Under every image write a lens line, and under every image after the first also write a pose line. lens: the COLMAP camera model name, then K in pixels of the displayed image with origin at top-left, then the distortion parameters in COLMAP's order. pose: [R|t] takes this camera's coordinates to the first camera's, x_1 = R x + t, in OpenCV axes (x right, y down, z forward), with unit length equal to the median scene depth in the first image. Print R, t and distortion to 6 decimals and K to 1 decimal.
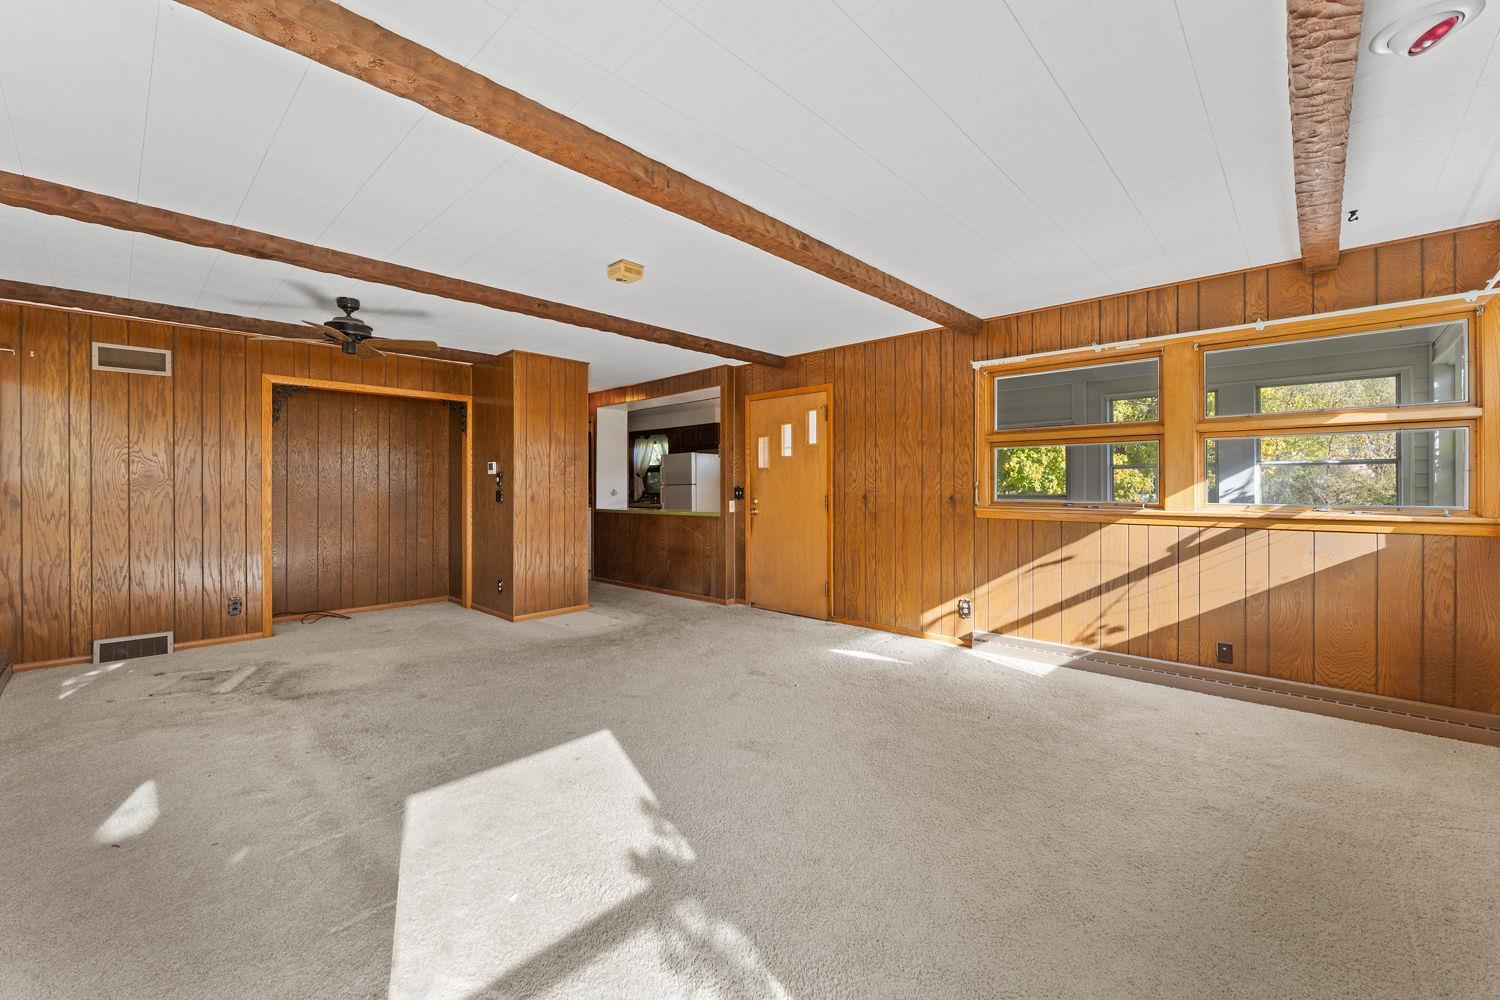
lens RADIAL K [[600.5, 0, 745.1], [0, 600.5, 492.5], [0, 0, 1]] dist [0.000112, -0.000216]
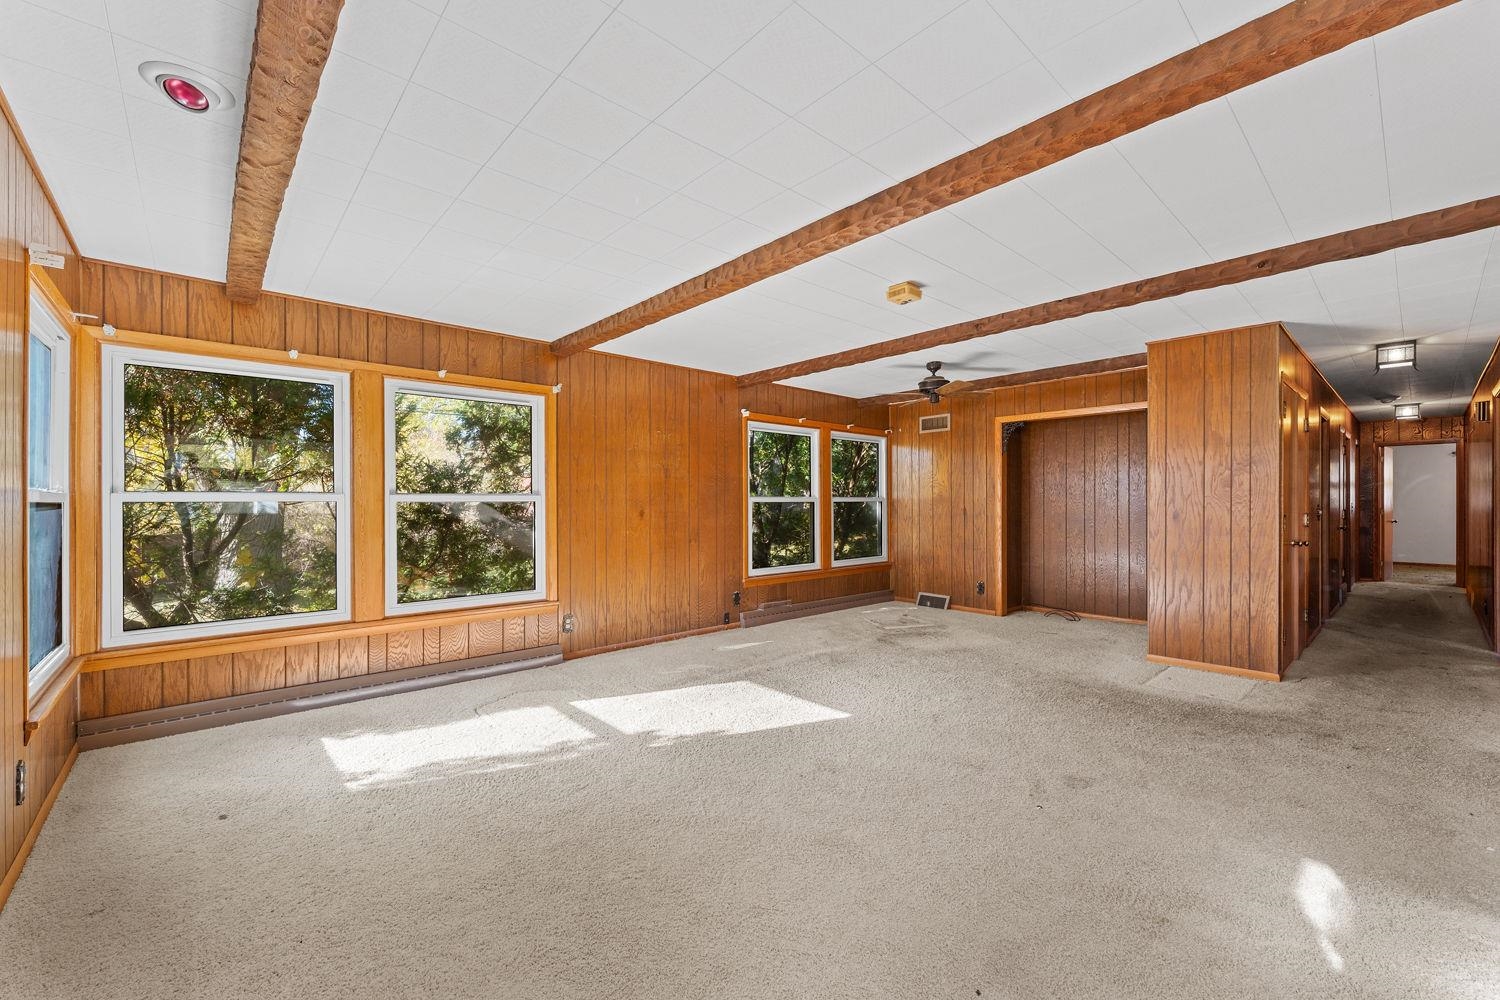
lens RADIAL K [[620.7, 0, 763.8], [0, 620.7, 504.6], [0, 0, 1]] dist [-0.000461, -0.000192]
pose [[-0.068810, 0.005101, -0.997617, 0.610419], [-0.011139, 0.999921, 0.005881, -0.006474], [0.997568, 0.011517, -0.068748, 0.585049]]
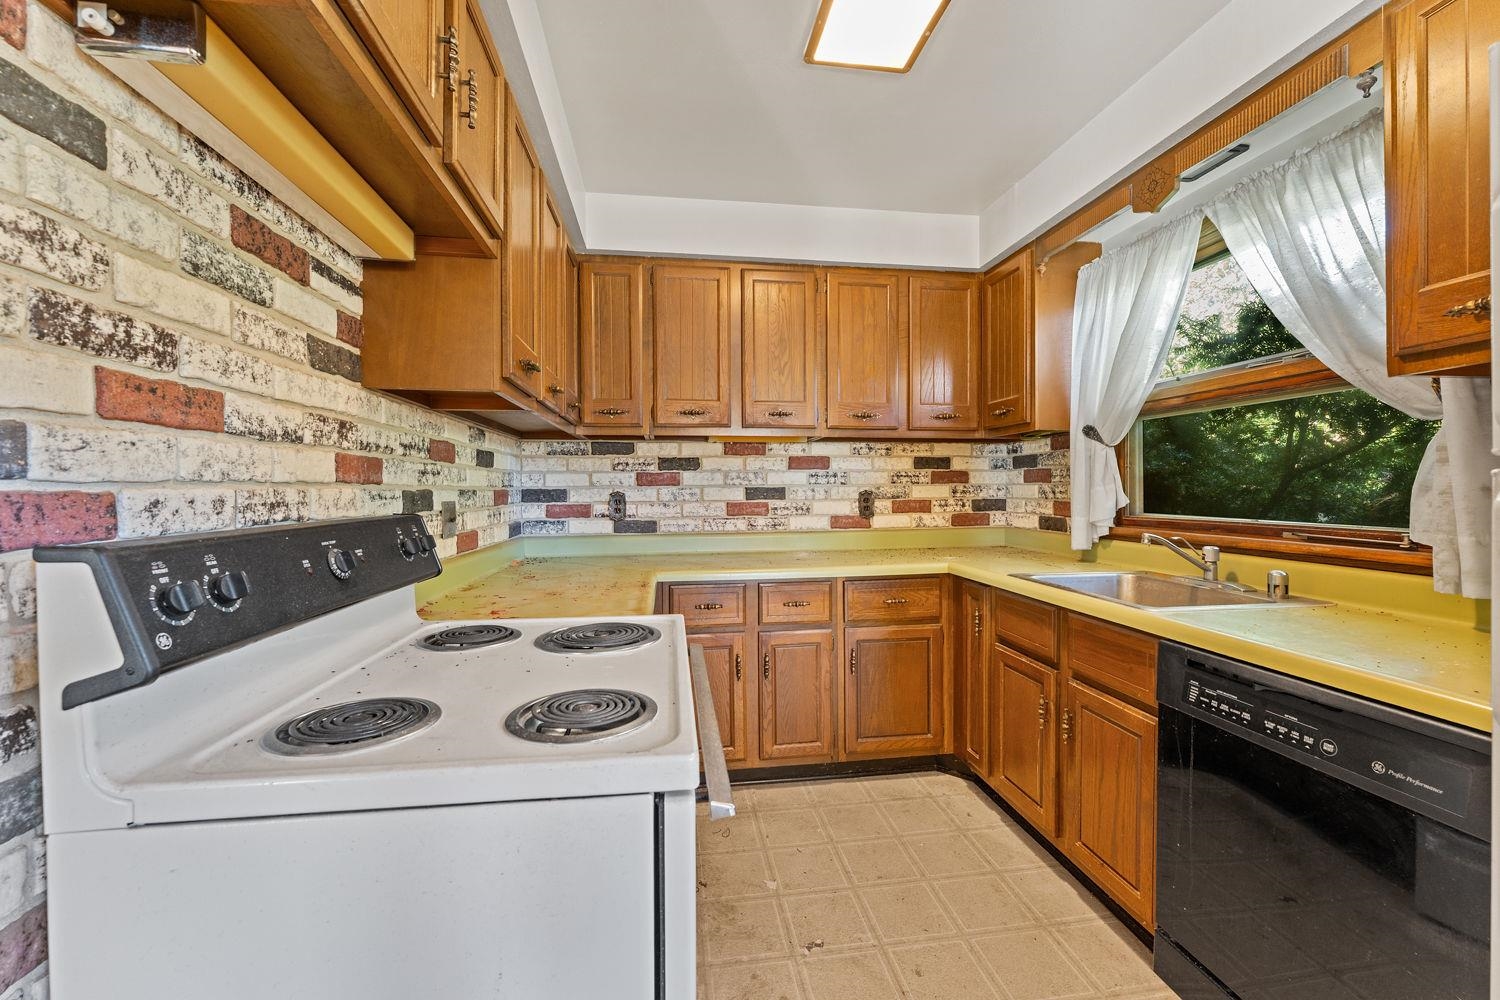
lens RADIAL K [[600.5, 0, 745.1], [0, 600.5, 492.5], [0, 0, 1]] dist [0.000112, -0.000216]
pose [[0.782202, 0.002860, -0.623018, -0.339374], [-0.005340, 0.999984, -0.002114, -0.015918], [0.623002, 0.004980, 0.782205, 1.810904]]
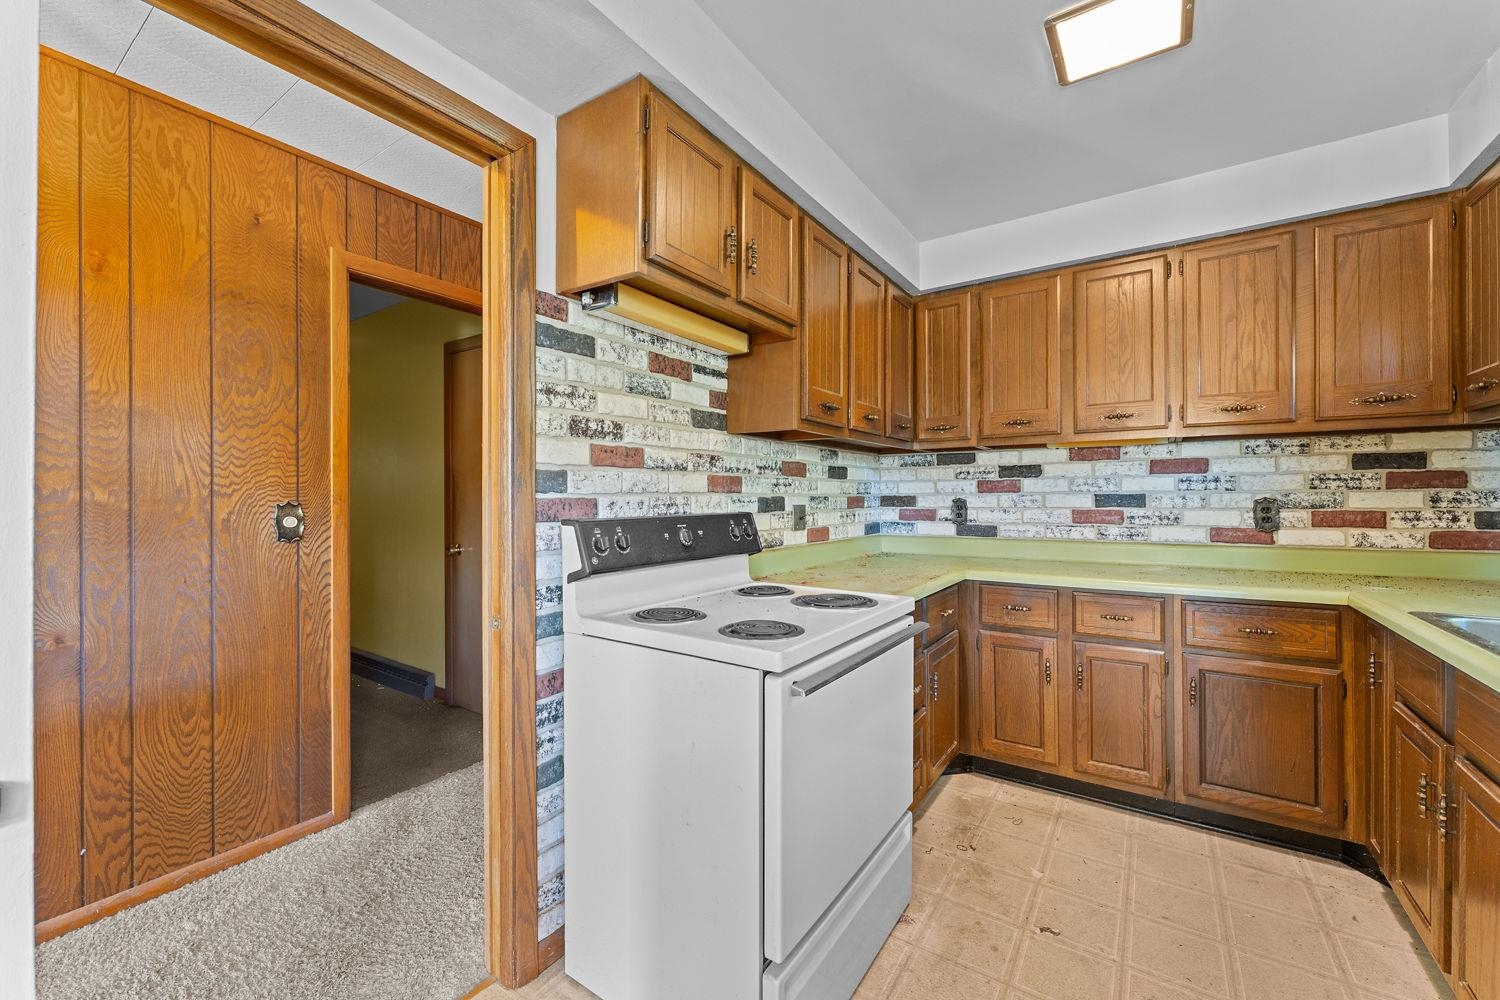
lens RADIAL K [[600.5, 0, 745.1], [0, 600.5, 492.5], [0, 0, 1]] dist [0.000112, -0.000216]
pose [[0.153443, -0.003699, -0.988151, -0.189447], [-0.009406, 0.999942, -0.005204, -0.017890], [0.988113, 0.010093, 0.153399, 1.867282]]
